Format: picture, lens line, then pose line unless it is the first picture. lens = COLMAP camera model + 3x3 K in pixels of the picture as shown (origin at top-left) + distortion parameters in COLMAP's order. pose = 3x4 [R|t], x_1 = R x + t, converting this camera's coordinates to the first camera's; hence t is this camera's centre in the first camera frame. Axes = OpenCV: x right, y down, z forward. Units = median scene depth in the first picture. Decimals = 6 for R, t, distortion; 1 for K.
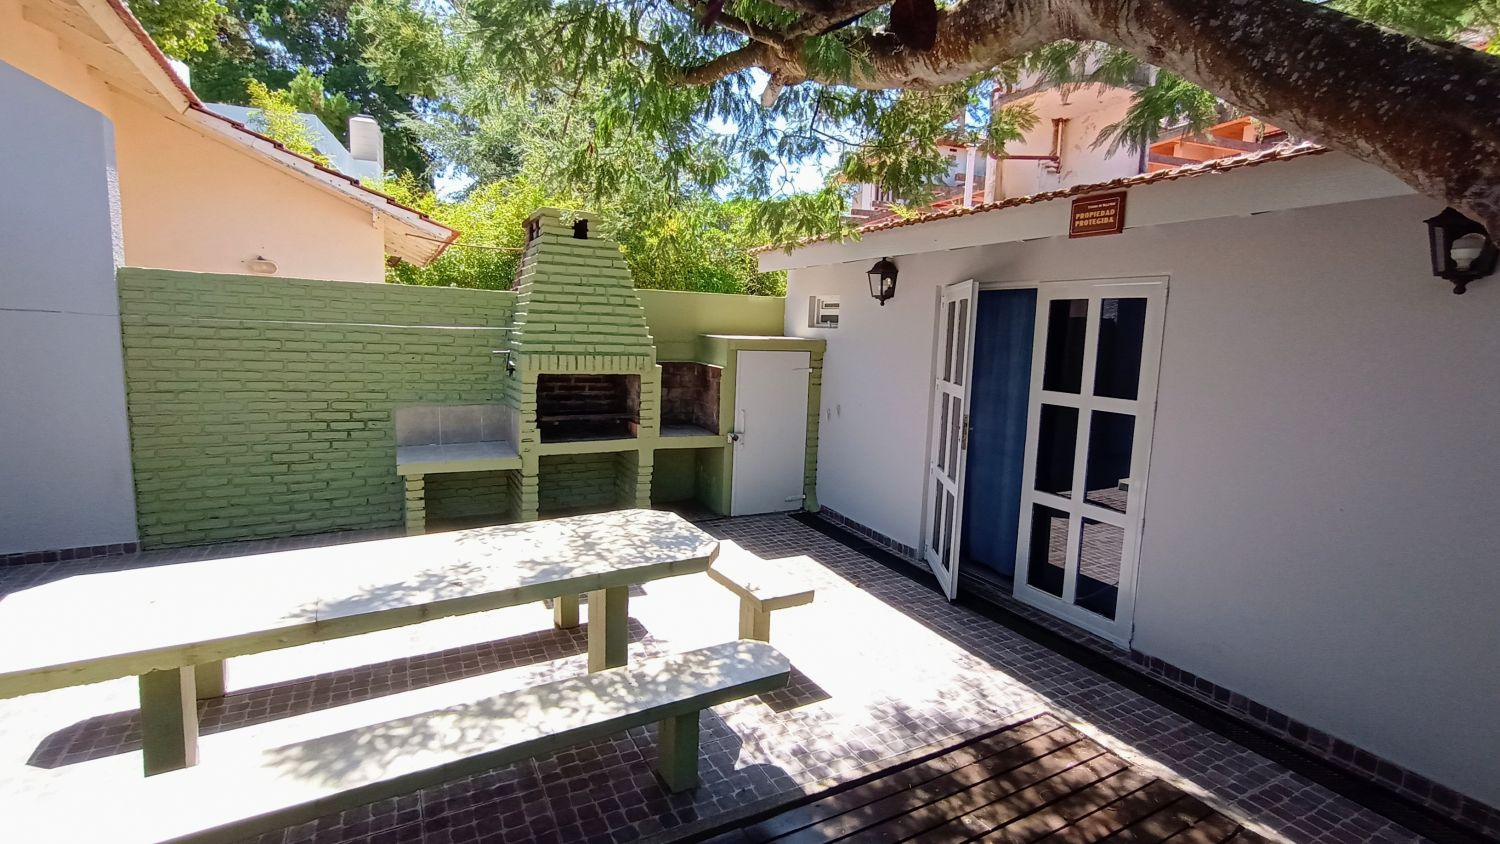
lens RADIAL K [[680.0, 0, 748.3], [0, 680.0, 413.7], [0, 0, 1]] dist [-0.006135, -0.000126]
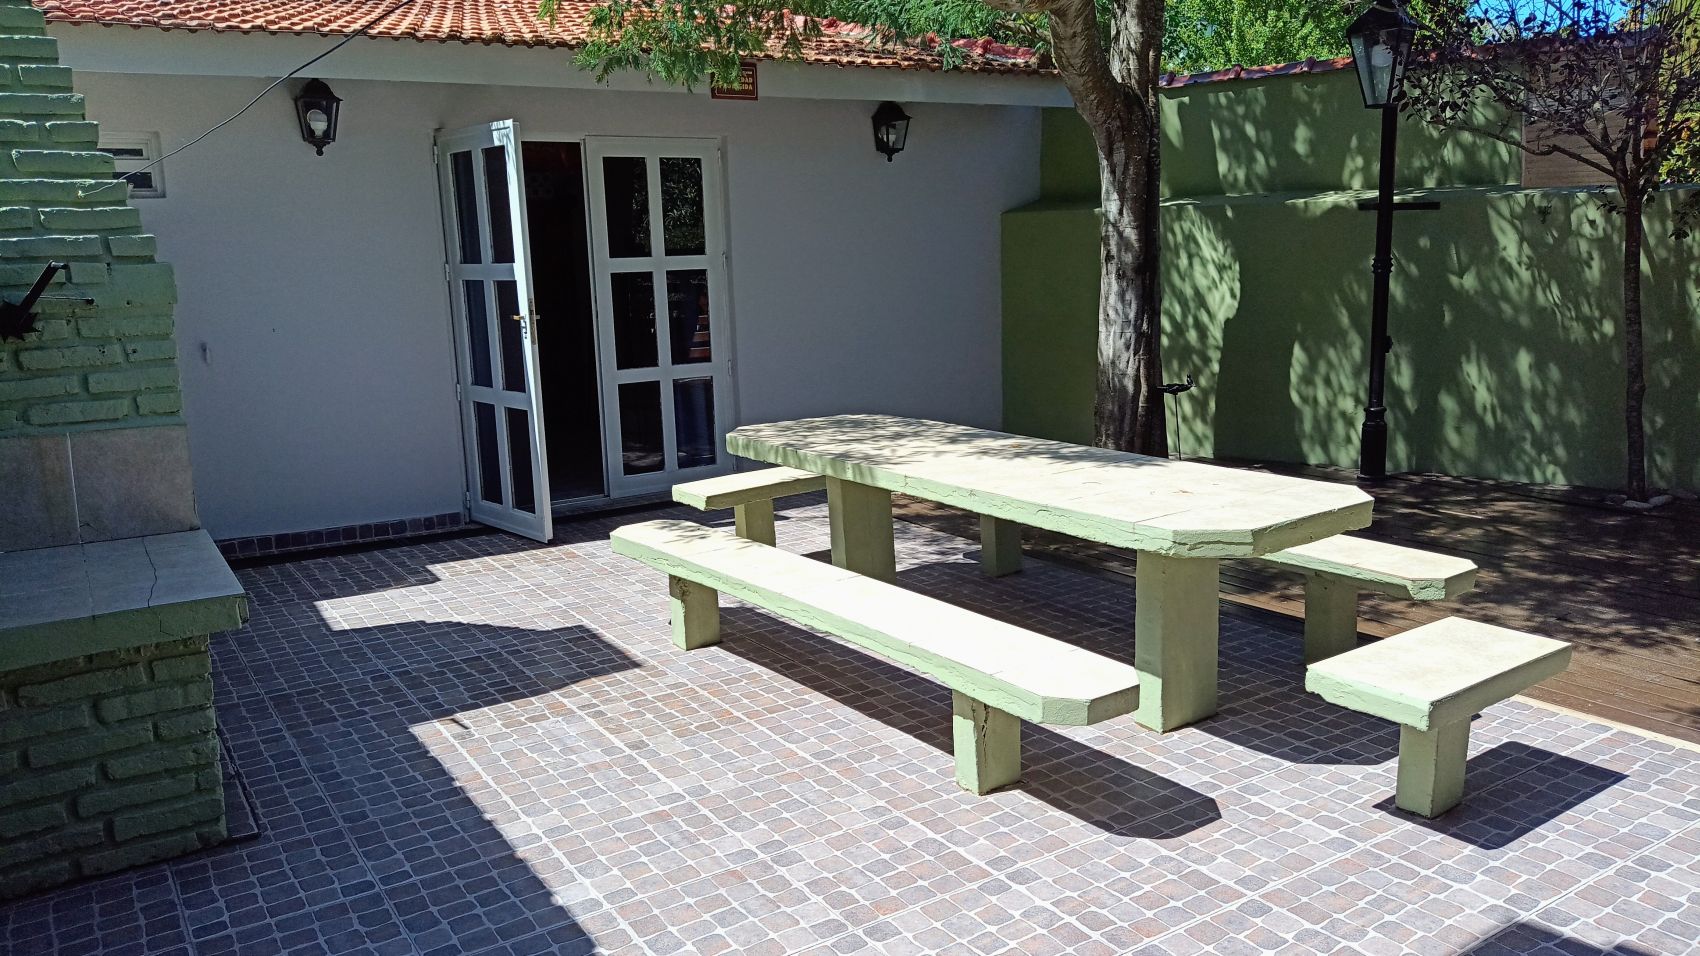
lens RADIAL K [[1213.8, 0, 850.0], [0, 1213.8, 478.0], [0, 0, 1]] dist [0.039336, -0.107375]
pose [[-0.072819, -0.229953, 0.970474, -1.402326], [0.148468, 0.959716, 0.238544, -0.105840], [-0.986232, 0.161455, -0.035745, 0.892841]]
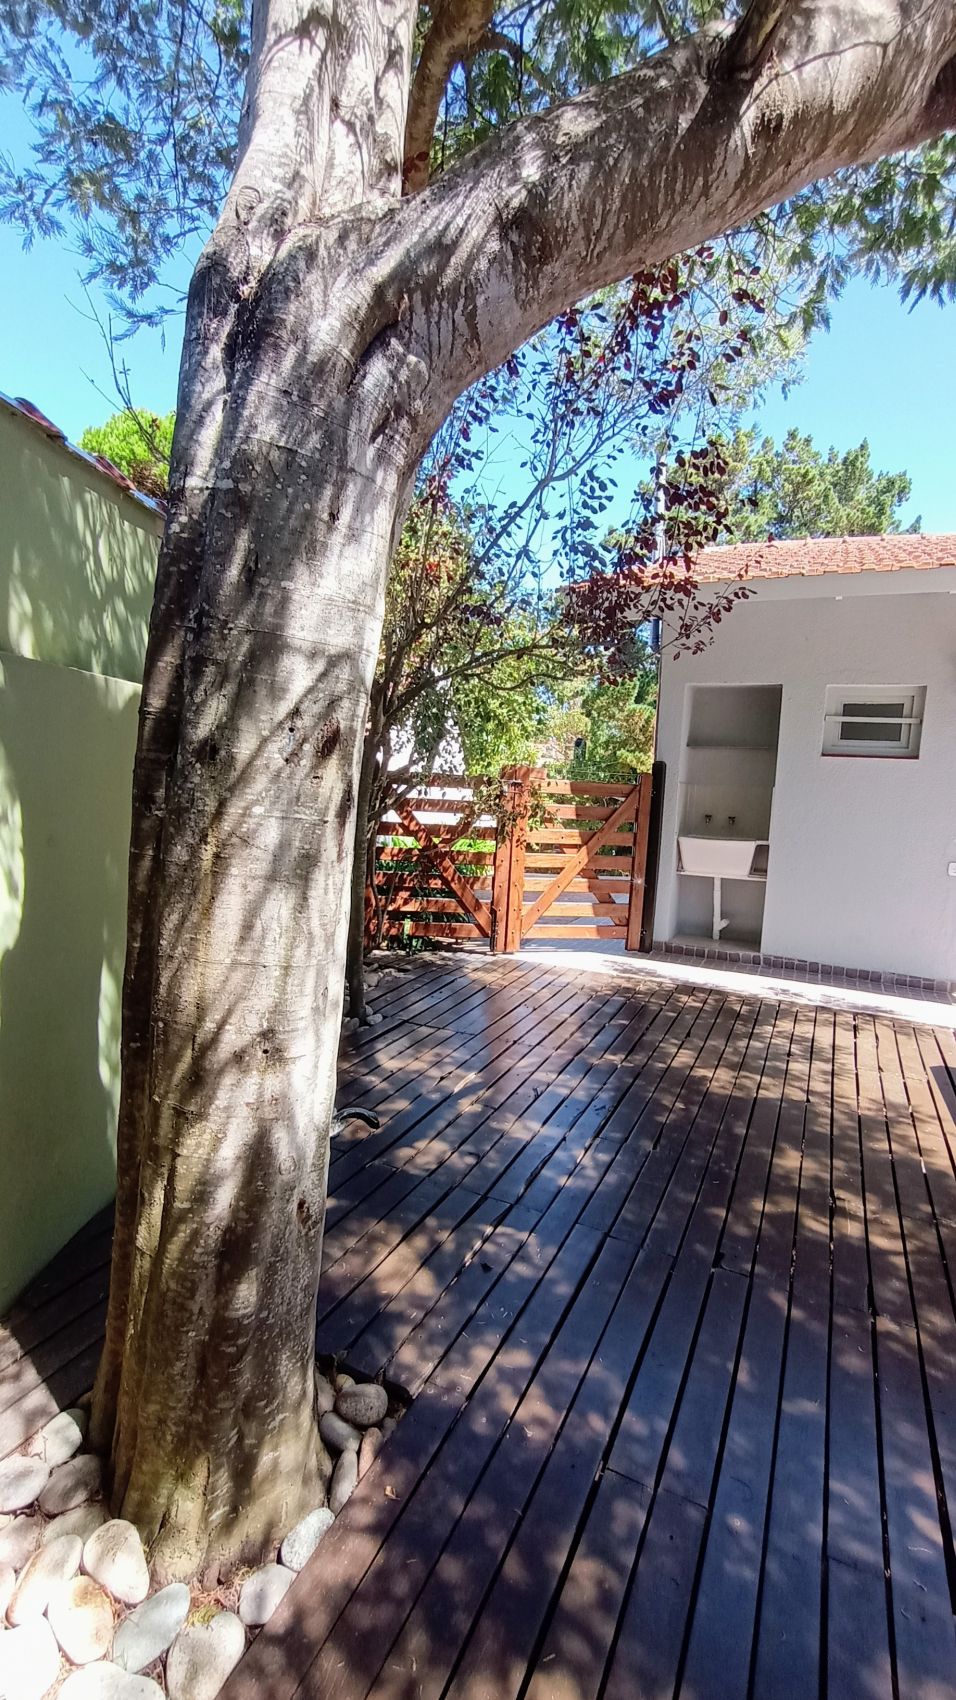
lens RADIAL K [[770.7, 0, 484.1], [0, 770.7, 855.6], [0, 0, 1]] dist [-0.006135, -0.000126]
pose [[-0.800987, -0.011459, -0.598572, 0.631767], [-0.149542, 0.971953, 0.181504, 0.025209], [0.579704, 0.234894, -0.780236, 0.694761]]
